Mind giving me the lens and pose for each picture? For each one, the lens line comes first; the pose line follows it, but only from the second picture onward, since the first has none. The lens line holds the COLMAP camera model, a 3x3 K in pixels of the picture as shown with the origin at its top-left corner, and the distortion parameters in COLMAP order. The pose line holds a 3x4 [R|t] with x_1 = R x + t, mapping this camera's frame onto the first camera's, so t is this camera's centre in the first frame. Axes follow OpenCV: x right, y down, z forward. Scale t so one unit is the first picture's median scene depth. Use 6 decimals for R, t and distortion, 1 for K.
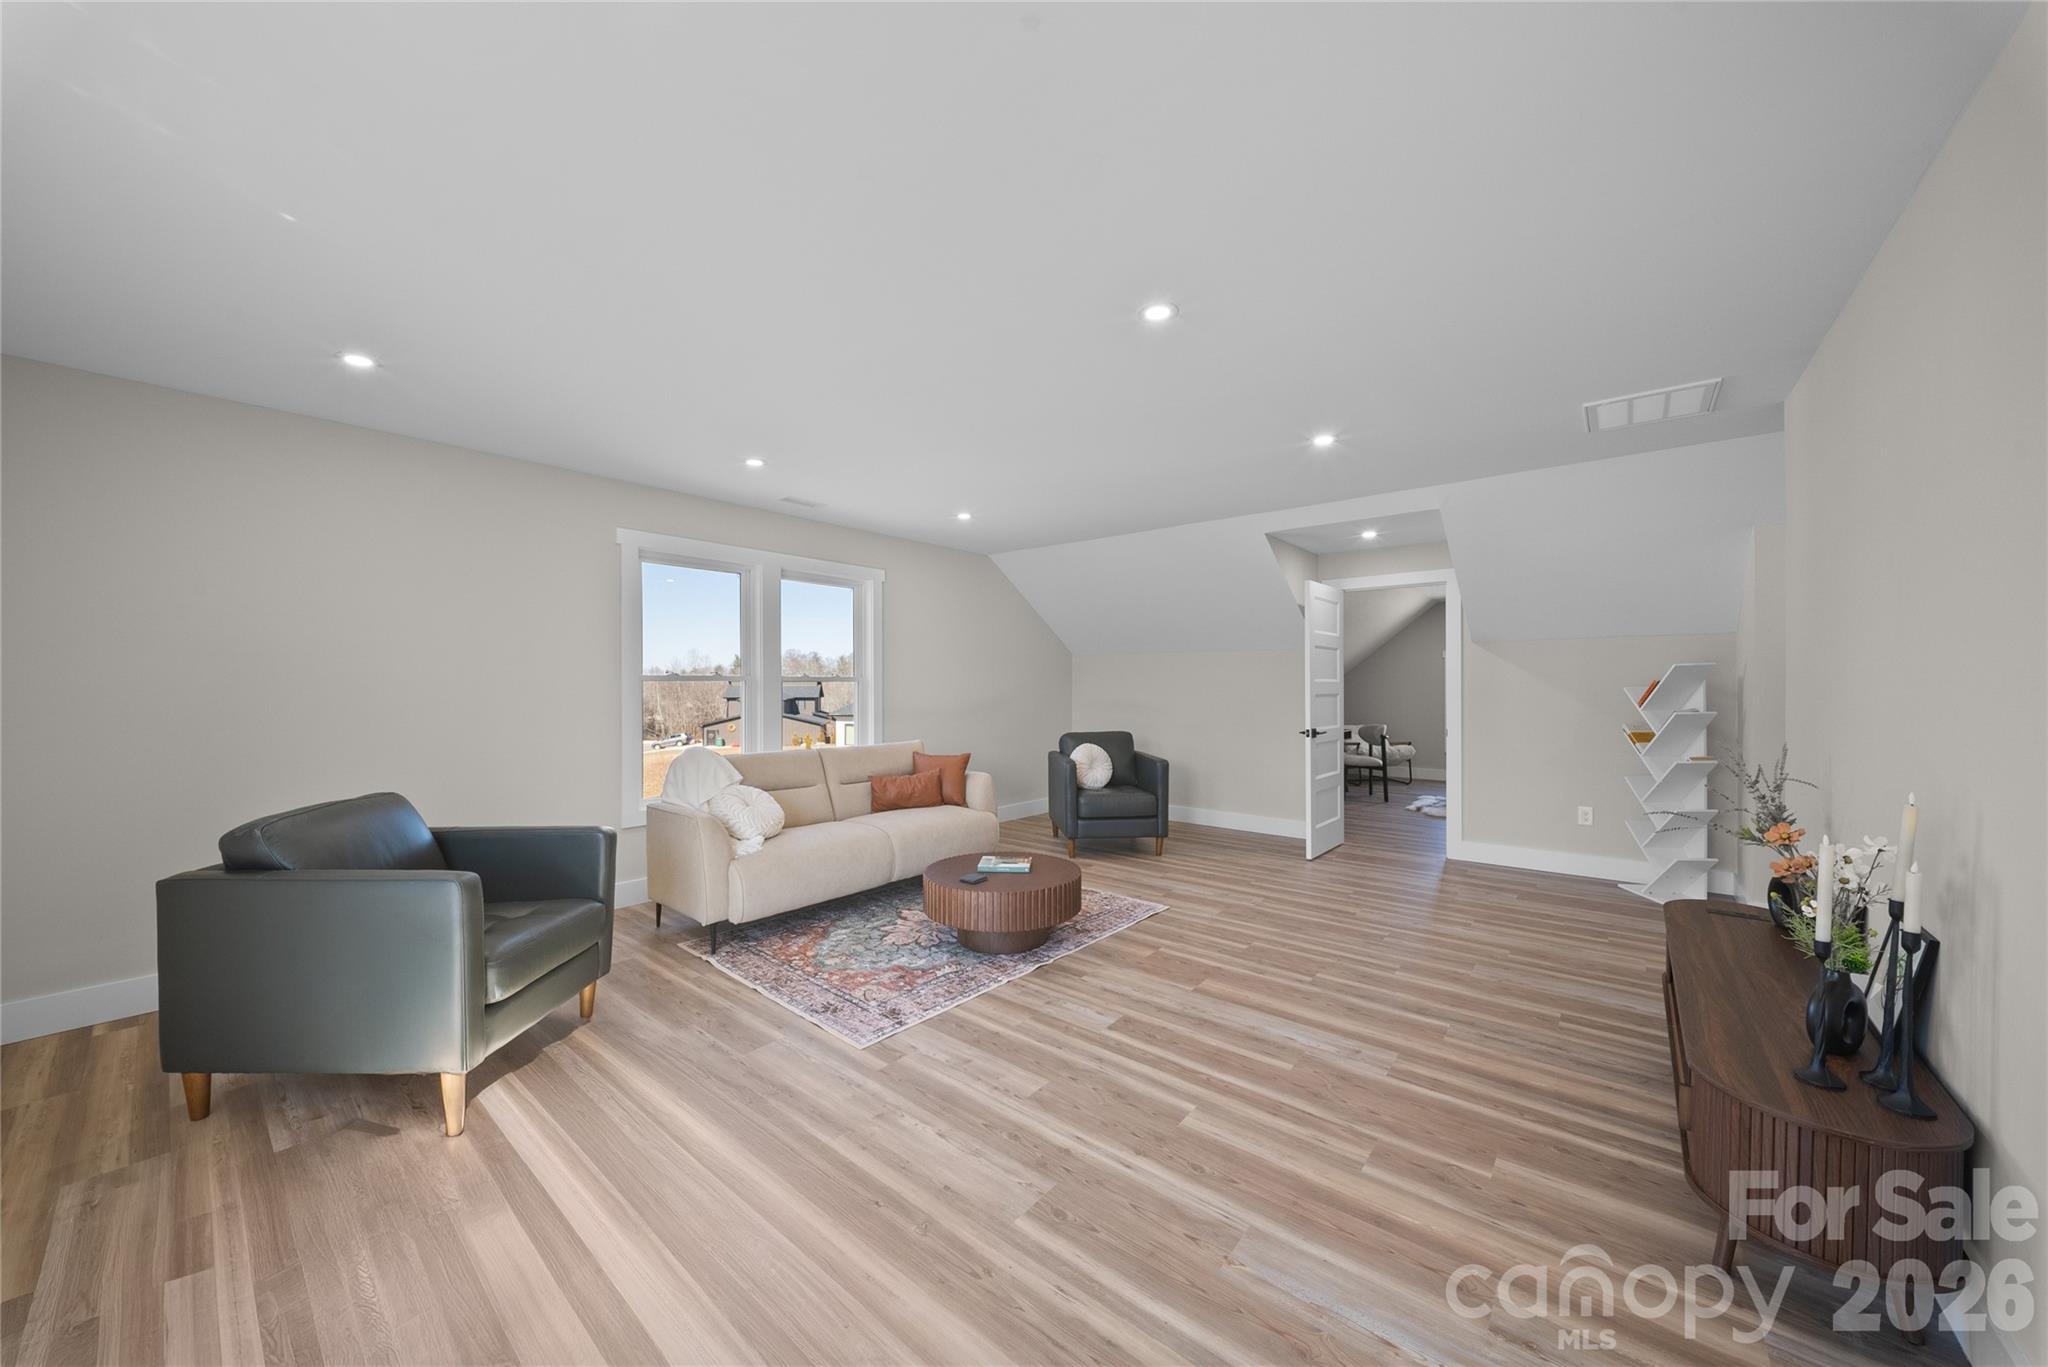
lens RADIAL K [[721.6, 0, 1018.2], [0, 721.6, 687.3], [0, 0, 1]] dist [-0.000203, -0.000010]
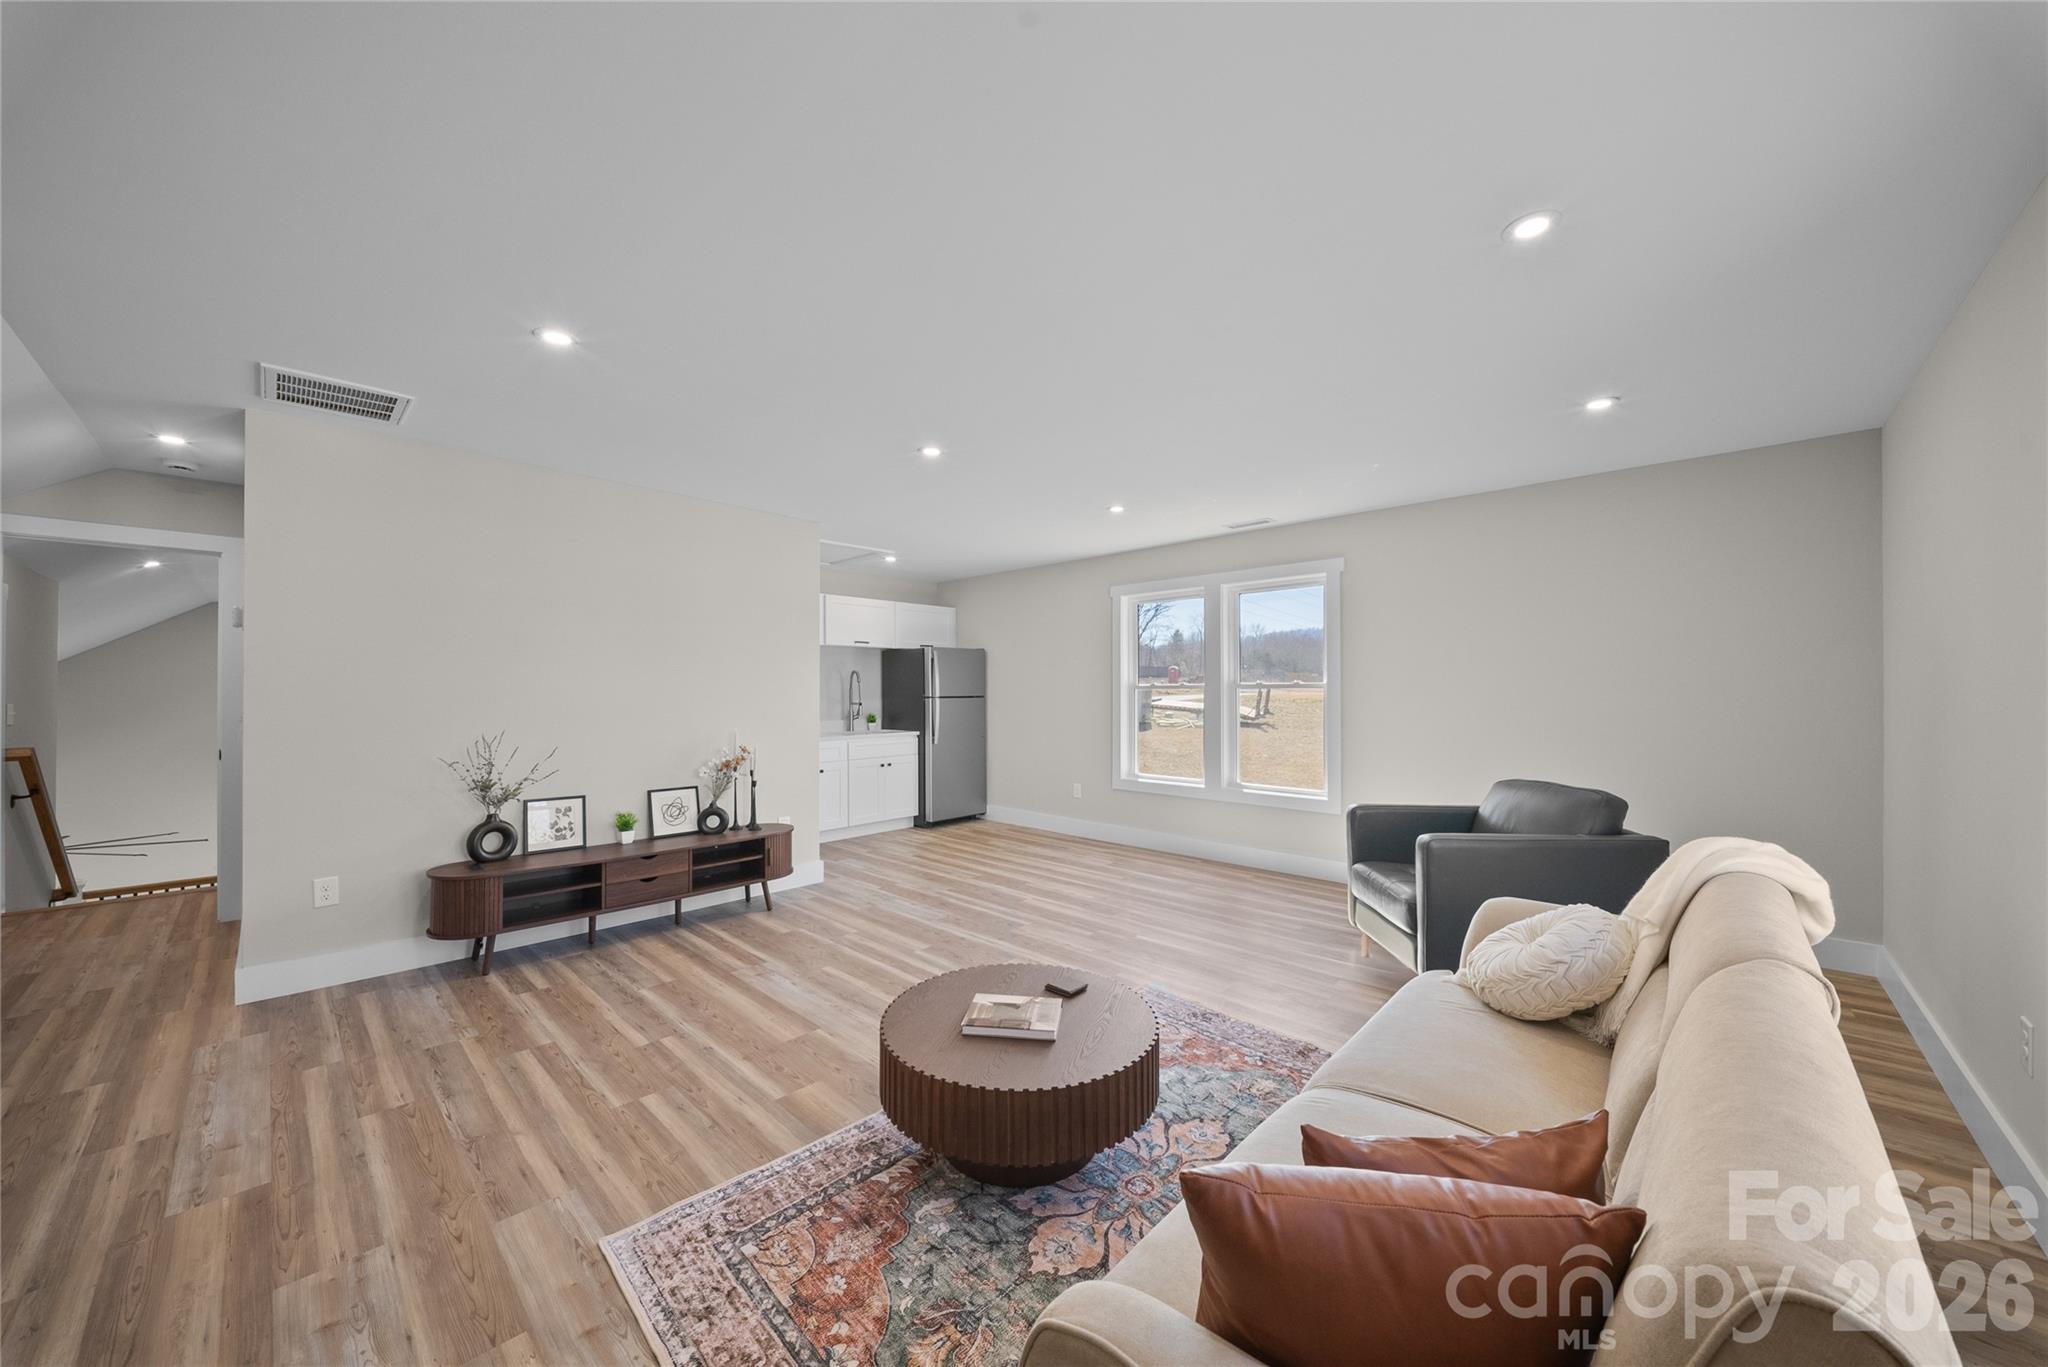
lens RADIAL K [[721.6, 0, 1028.7], [0, 721.6, 685.4], [0, 0, 1]] dist [-0.000203, -0.000010]
pose [[-0.998457, 0.001759, 0.055504, -0.069445], [0.001339, 0.999970, -0.007610, -0.005277], [-0.055516, -0.007524, -0.998429, 1.773575]]
